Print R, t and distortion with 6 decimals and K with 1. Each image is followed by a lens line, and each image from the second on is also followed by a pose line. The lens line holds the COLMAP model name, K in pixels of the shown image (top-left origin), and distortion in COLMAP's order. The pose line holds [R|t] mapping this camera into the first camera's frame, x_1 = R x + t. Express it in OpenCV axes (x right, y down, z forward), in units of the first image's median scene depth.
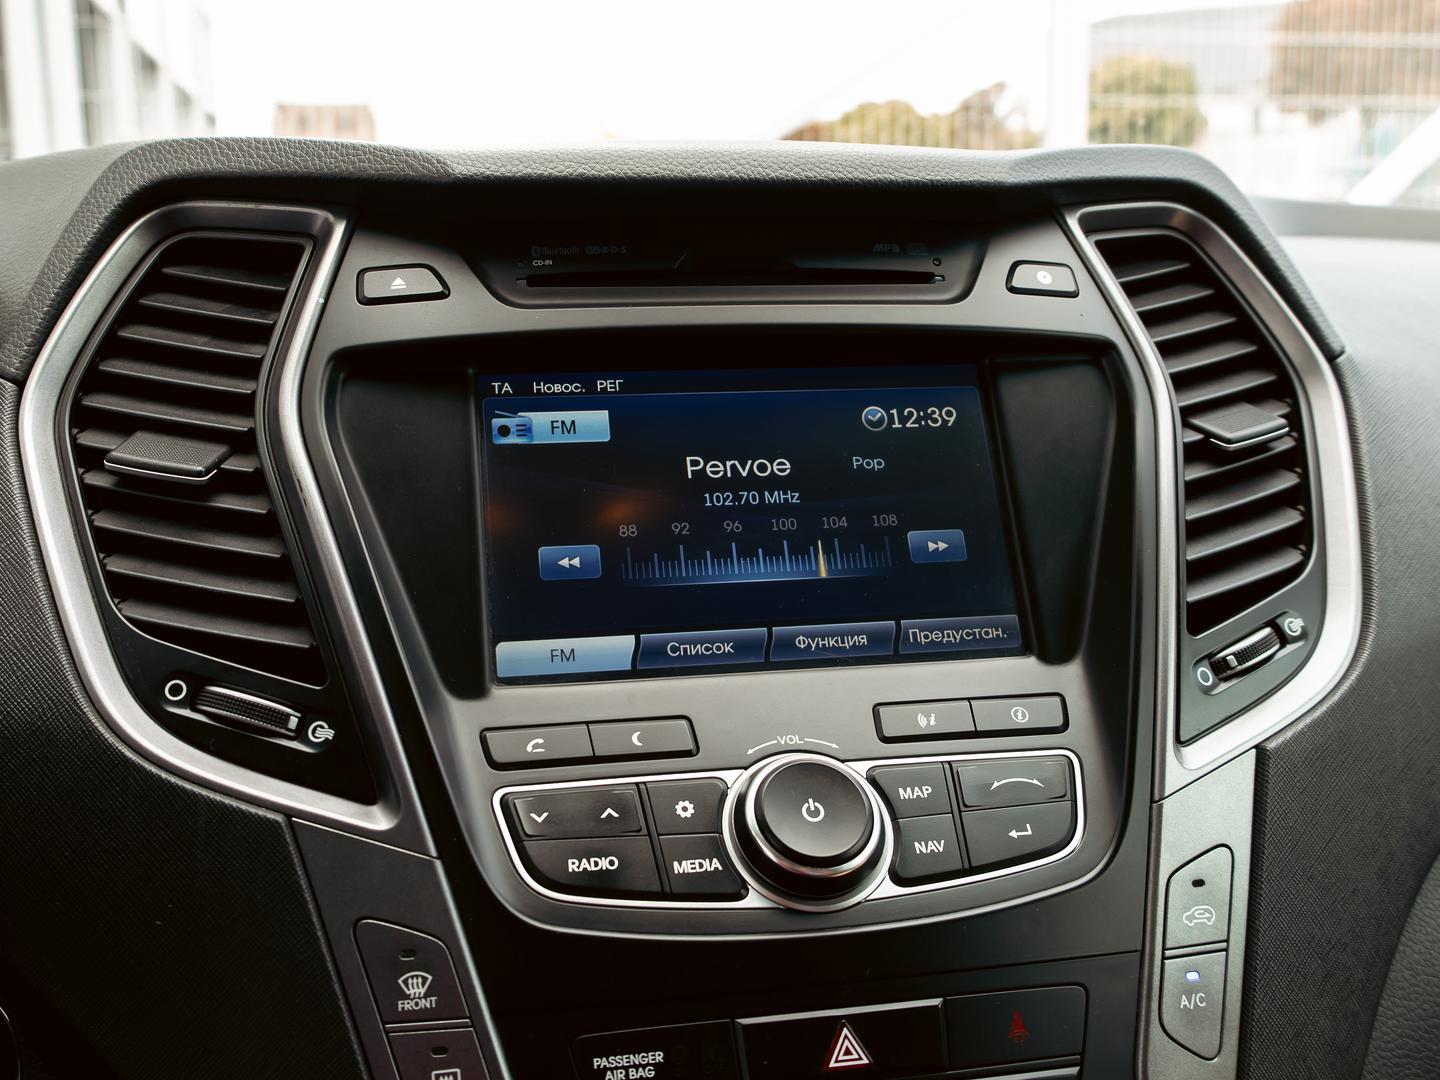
lens RADIAL K [[1622.9, 0, 720.0], [0, 1622.9, 540.0], [0, 0, 1]] dist [0.002608, -0.011827]
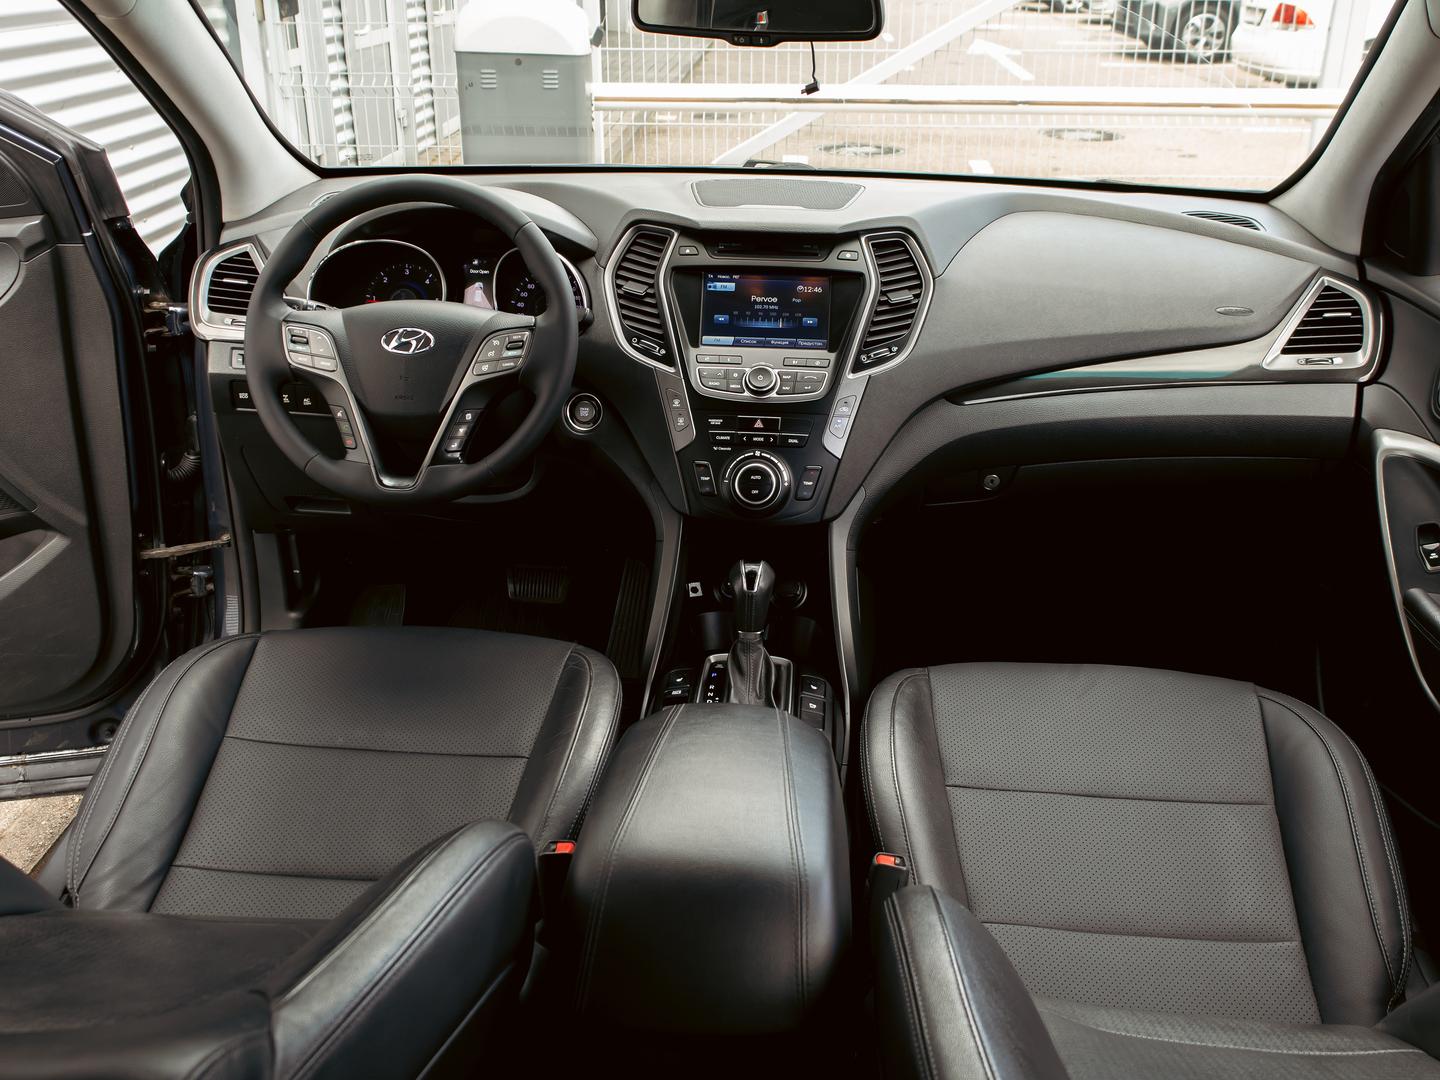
lens RADIAL K [[1622.9, 0, 720.0], [0, 1622.9, 540.0], [0, 0, 1]] dist [0.002608, -0.011827]
pose [[0.965330, 0.117714, -0.232985, 0.984626], [-0.071373, 0.977563, 0.198185, -0.268443], [0.251087, -0.174685, 0.952072, -3.242257]]
